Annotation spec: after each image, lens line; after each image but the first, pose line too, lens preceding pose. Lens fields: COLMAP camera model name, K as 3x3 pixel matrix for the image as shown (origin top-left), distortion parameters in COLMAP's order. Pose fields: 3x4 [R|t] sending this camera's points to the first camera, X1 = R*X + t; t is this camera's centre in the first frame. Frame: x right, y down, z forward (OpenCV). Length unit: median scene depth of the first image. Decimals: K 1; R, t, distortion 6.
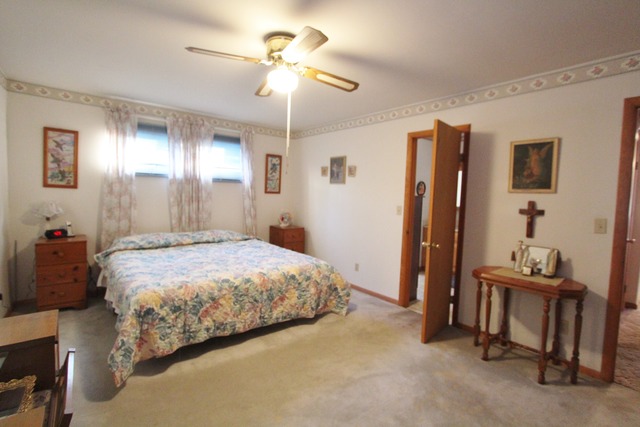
lens RADIAL K [[295.9, 0, 323.8], [0, 295.9, 209.4], [0, 0, 1]] dist [-0.015578, 0.000198]
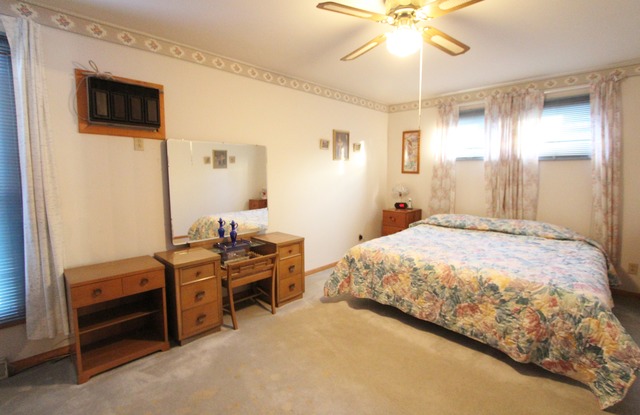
lens RADIAL K [[295.5, 0, 320.8], [0, 295.5, 204.8], [0, 0, 1]] dist [-0.012816, -0.000024]
pose [[0.117981, 0.072533, -0.990363, 0.485832], [-0.051071, 0.996452, 0.066895, 0.002332], [0.991702, 0.042686, 0.121267, 0.445602]]
